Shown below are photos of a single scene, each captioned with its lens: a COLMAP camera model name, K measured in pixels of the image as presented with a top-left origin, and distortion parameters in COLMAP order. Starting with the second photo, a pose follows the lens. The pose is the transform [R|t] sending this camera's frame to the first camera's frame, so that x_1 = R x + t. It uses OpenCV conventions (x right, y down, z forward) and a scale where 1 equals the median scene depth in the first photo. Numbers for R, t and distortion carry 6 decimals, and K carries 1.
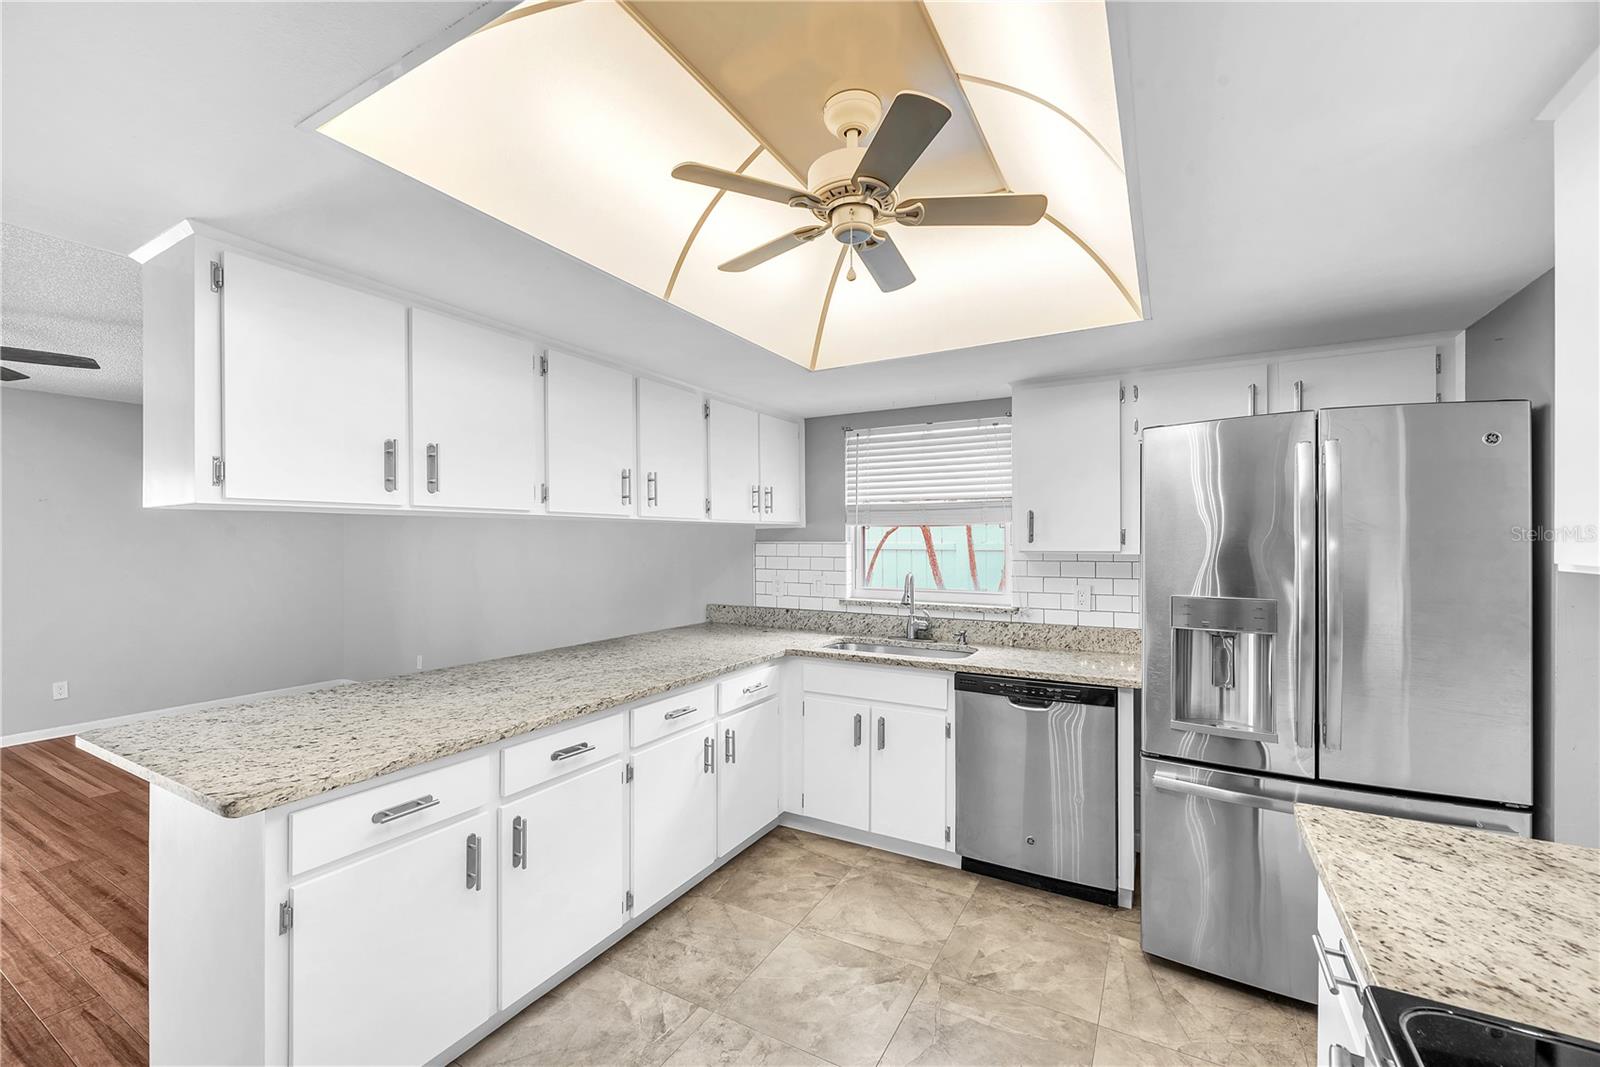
lens RADIAL K [[661.7, 0, 796.7], [0, 661.7, 540.3], [0, 0, 1]] dist [0.001203, -0.000709]
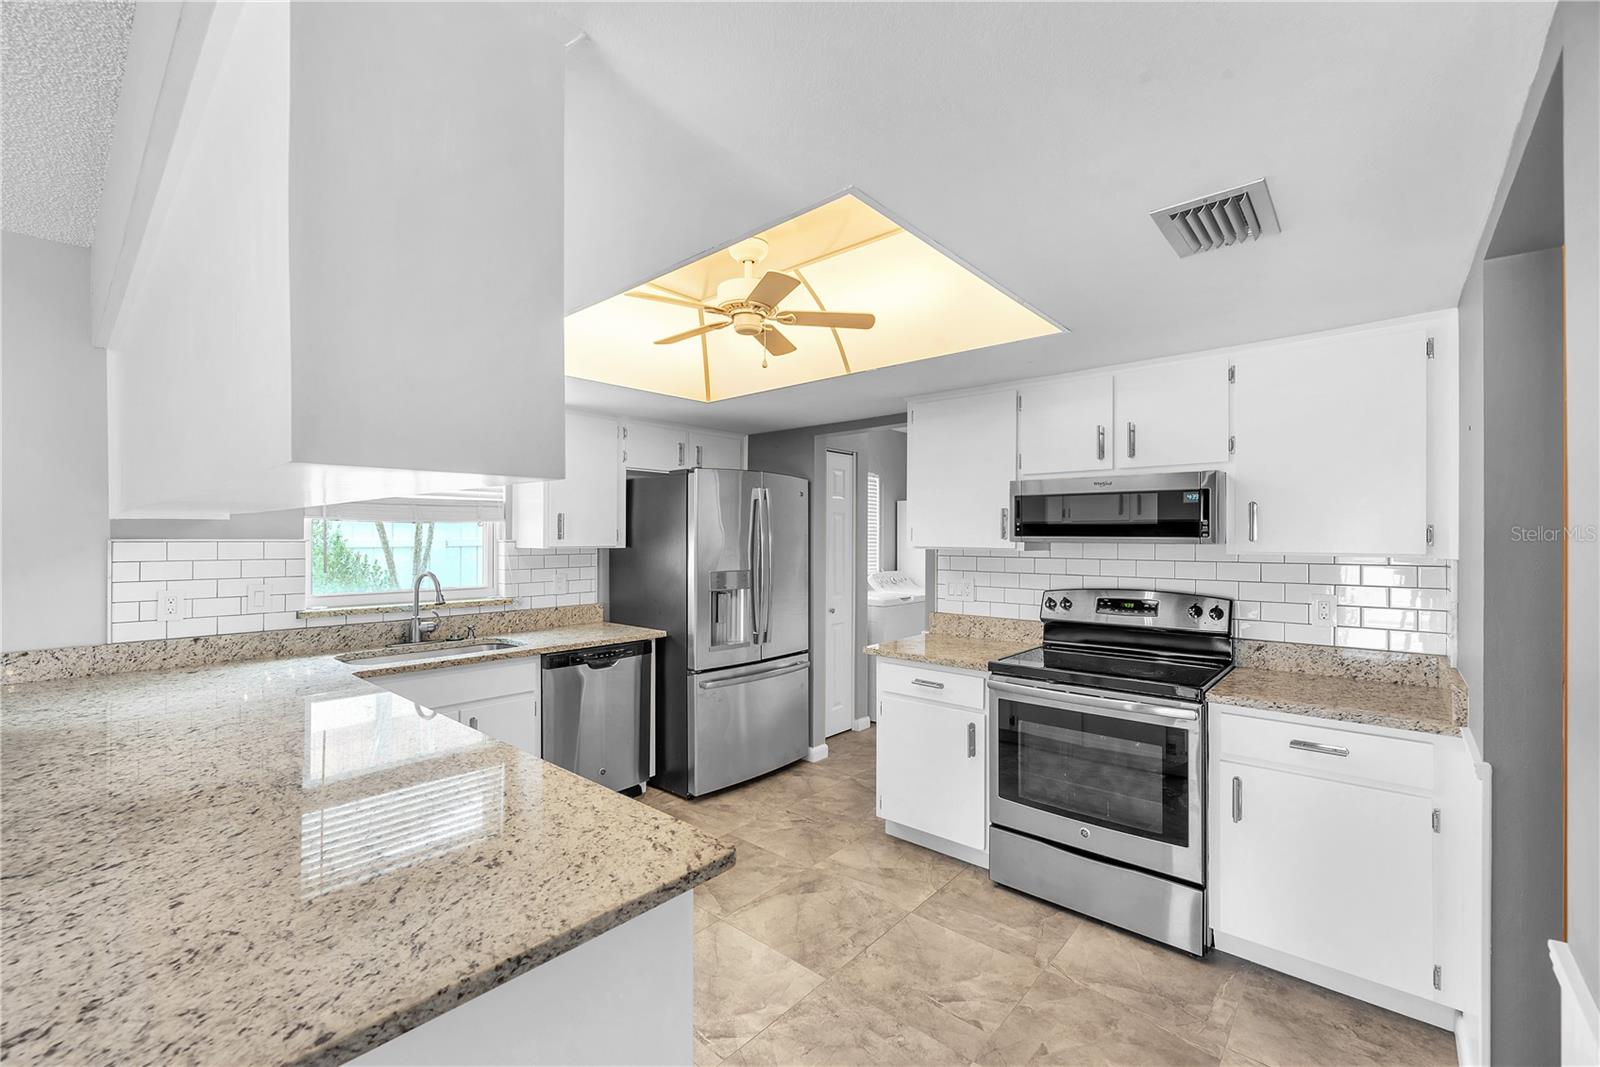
lens RADIAL K [[661.7, 0, 796.7], [0, 661.7, 540.3], [0, 0, 1]] dist [0.001203, -0.000709]
pose [[0.201219, -0.001925, 0.979544, -0.695571], [-0.001585, 0.999996, 0.002290, 0.001193], [-0.979545, -0.002013, 0.201215, 0.314635]]
